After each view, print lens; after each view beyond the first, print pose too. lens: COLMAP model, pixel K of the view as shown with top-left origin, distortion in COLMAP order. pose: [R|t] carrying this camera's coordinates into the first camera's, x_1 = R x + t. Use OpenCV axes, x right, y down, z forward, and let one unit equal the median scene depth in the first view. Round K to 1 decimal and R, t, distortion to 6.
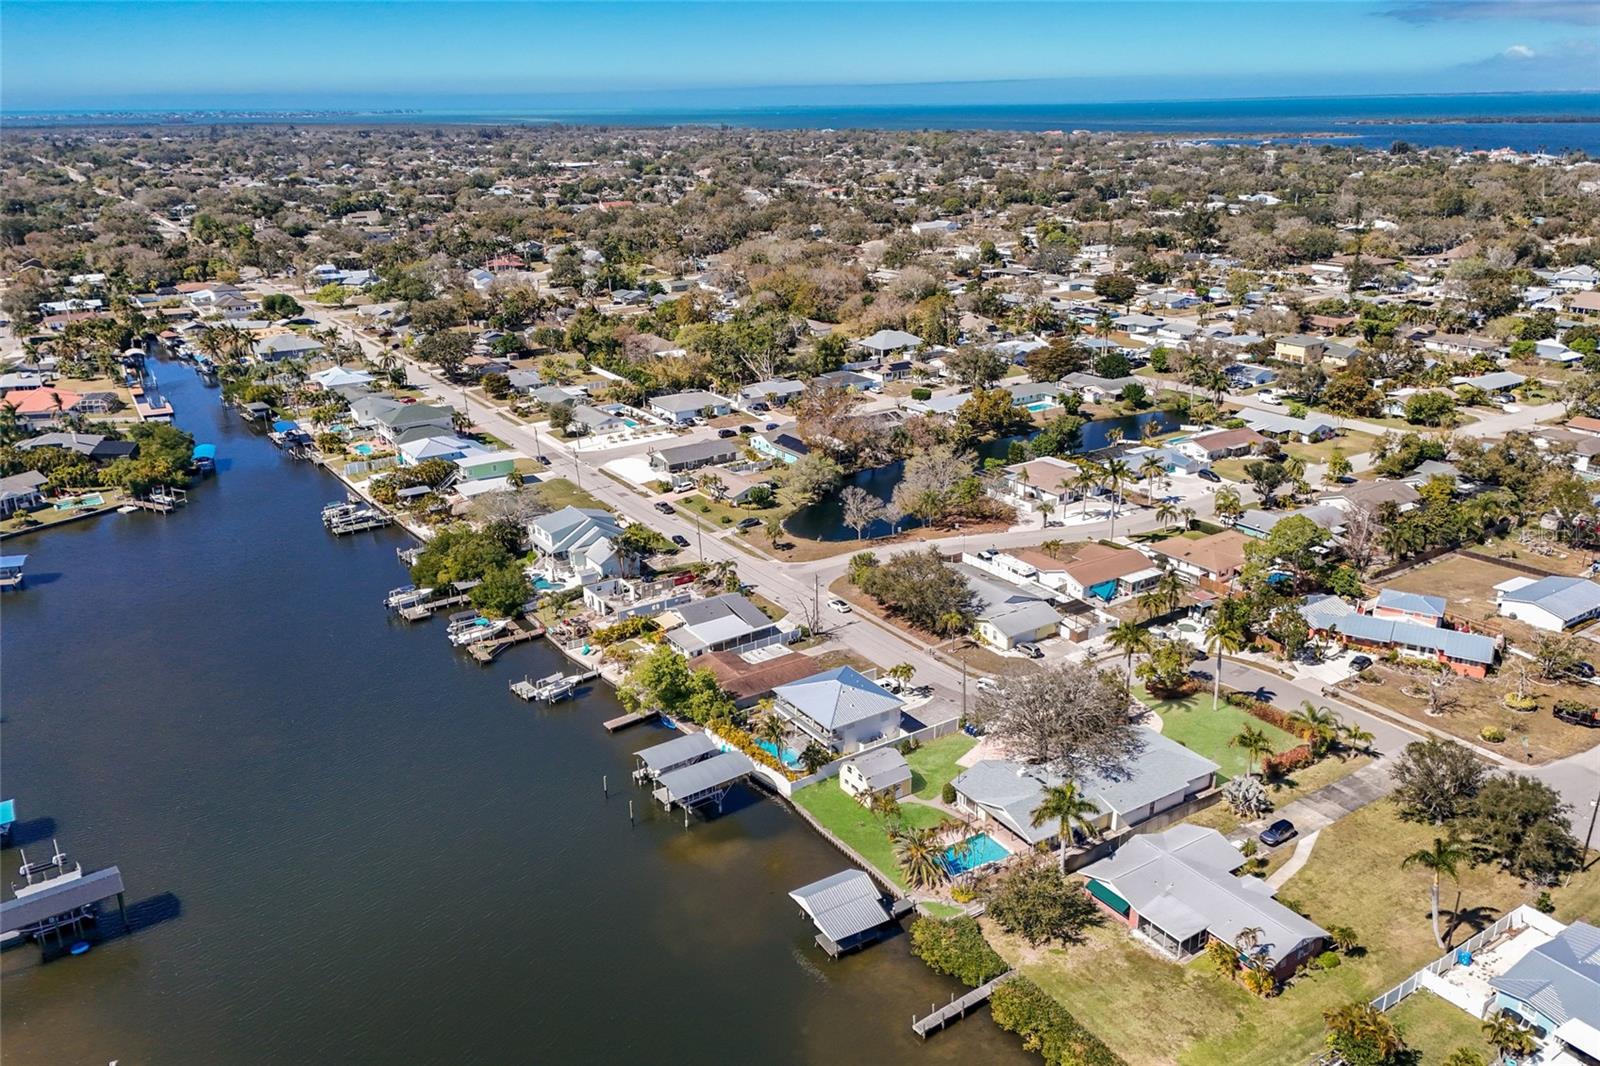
lens RADIAL K [[1182.8, 0, 800.0], [0, 1182.8, 533.0], [0, 0, 1]] dist [0.084945, -0.122772]
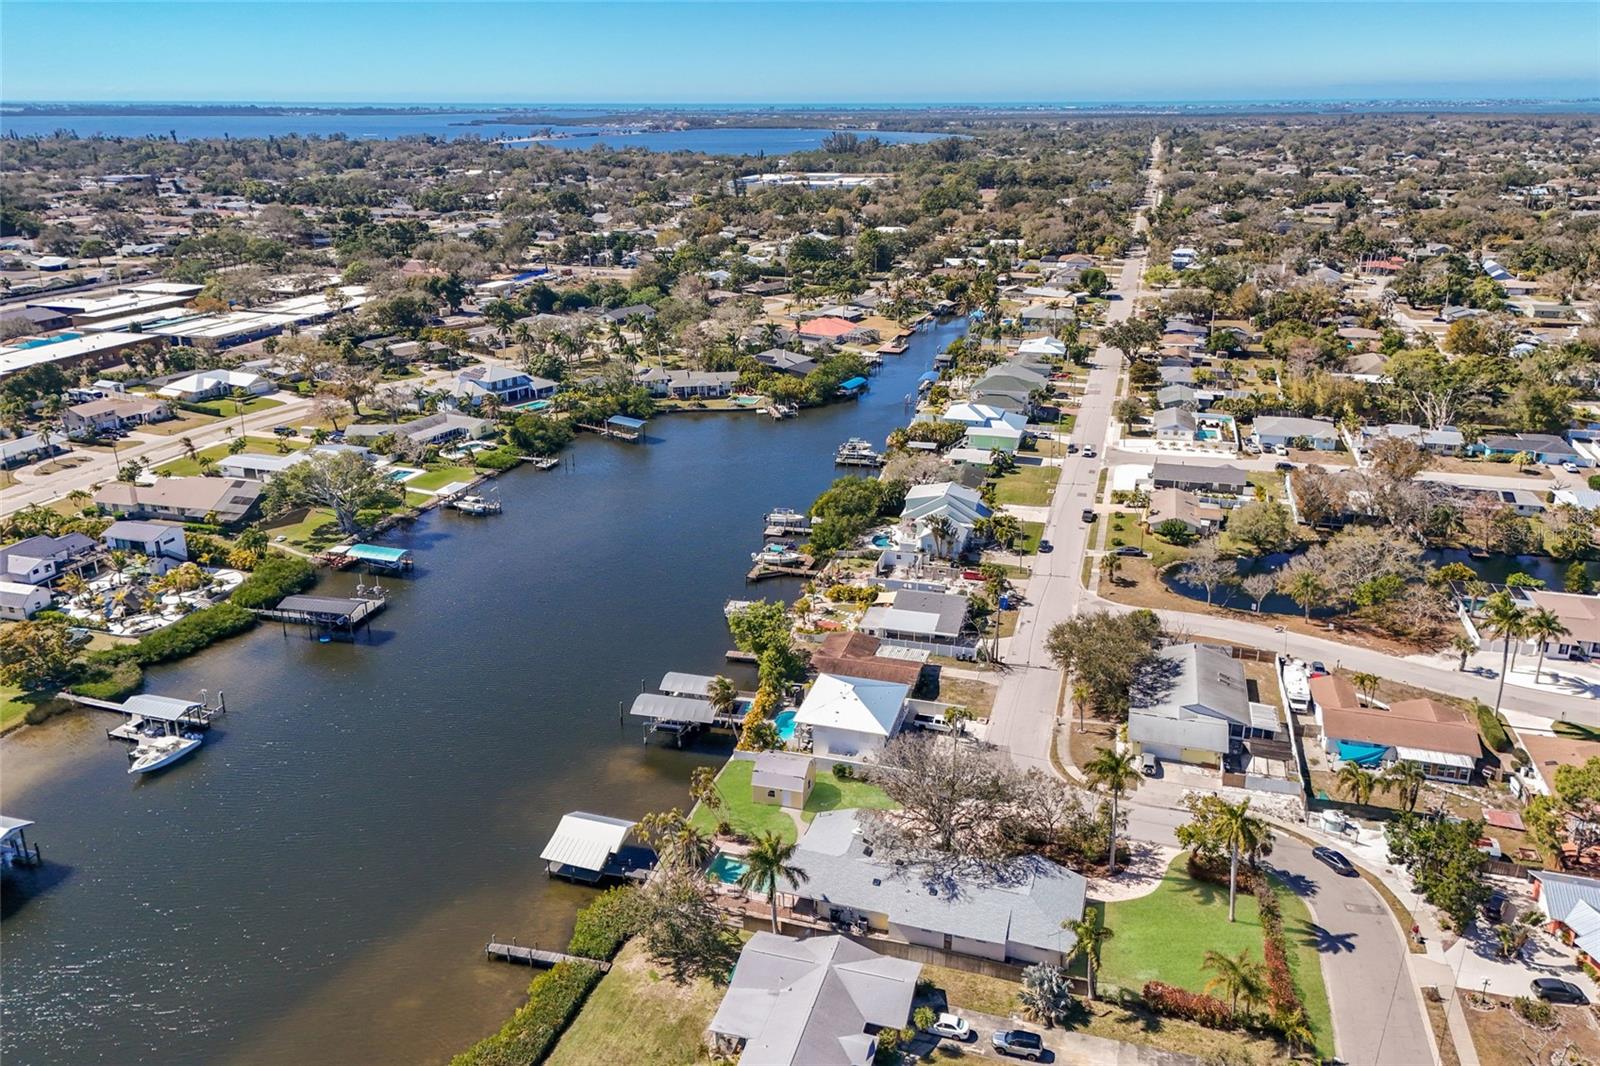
lens RADIAL K [[1182.8, 0, 800.0], [0, 1182.8, 533.0], [0, 0, 1]] dist [0.084945, -0.122772]
pose [[0.637682, 0.267991, -0.722179, 0.457939], [-0.262876, 0.956958, 0.122995, -0.068970], [0.724057, 0.111411, 0.680683, 0.209742]]
